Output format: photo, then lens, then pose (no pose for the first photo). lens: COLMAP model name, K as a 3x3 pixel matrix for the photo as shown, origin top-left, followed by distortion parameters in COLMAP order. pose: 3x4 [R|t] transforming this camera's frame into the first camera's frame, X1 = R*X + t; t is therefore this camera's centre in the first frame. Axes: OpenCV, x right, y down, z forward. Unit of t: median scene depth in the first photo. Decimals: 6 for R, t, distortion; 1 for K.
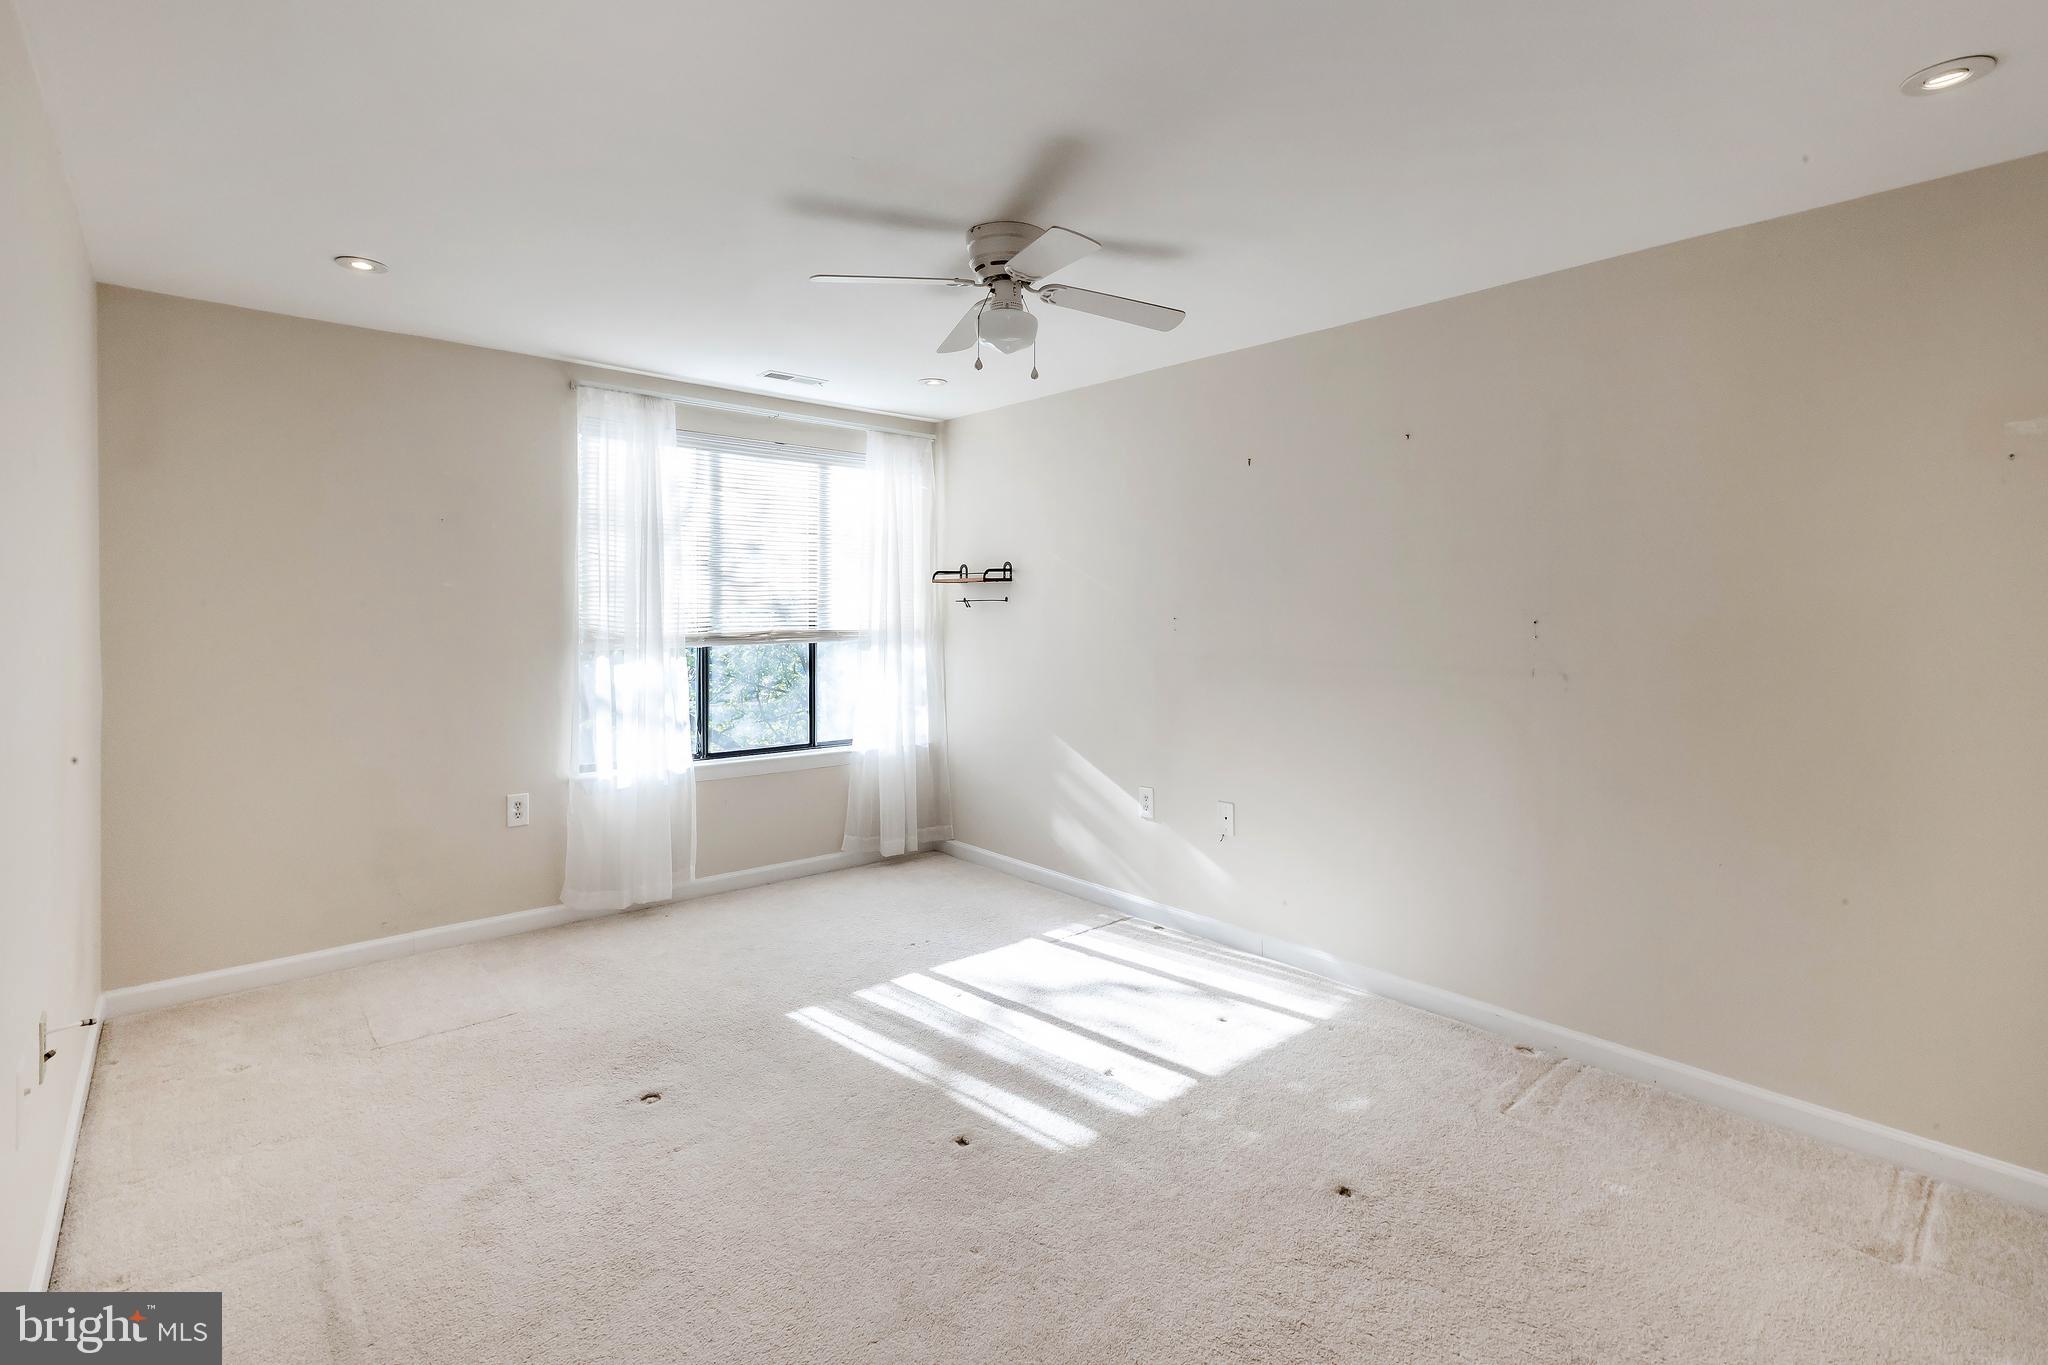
lens RADIAL K [[940.0, 0, 1020.6], [0, 940.0, 630.3], [0, 0, 1]] dist [-0.001494, -0.000003]
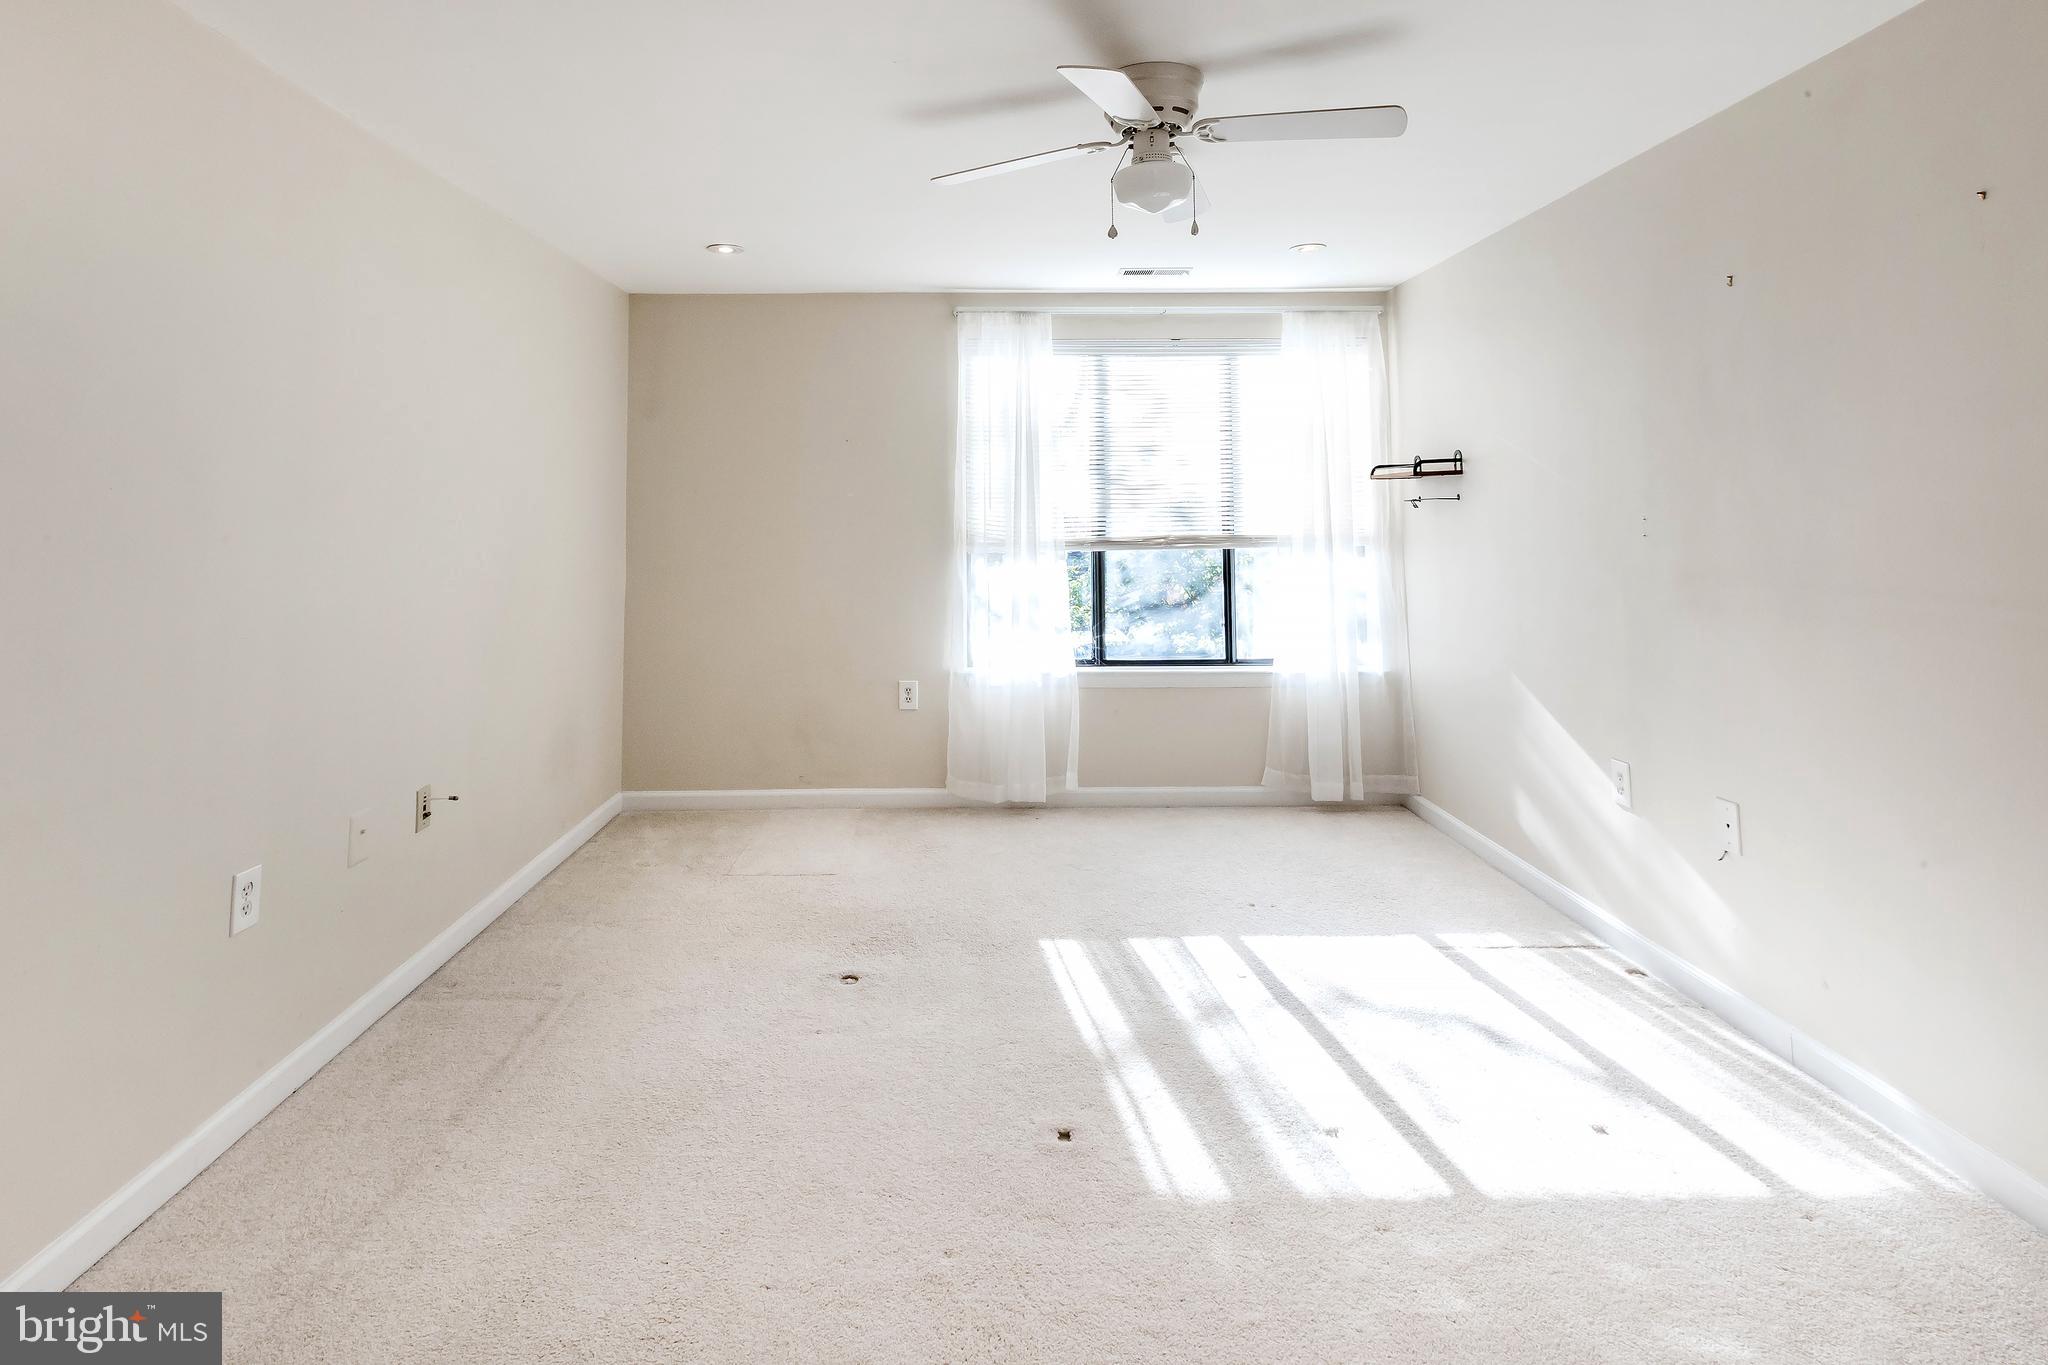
lens RADIAL K [[992.7, 0, 1024.6], [0, 992.7, 468.1], [0, 0, 1]] dist [-0.001462, 0.000558]
pose [[0.767761, -0.041070, -0.639419, 0.293223], [-0.004051, 0.997613, -0.068940, 0.002434], [0.640724, 0.055519, 0.765761, 0.147774]]
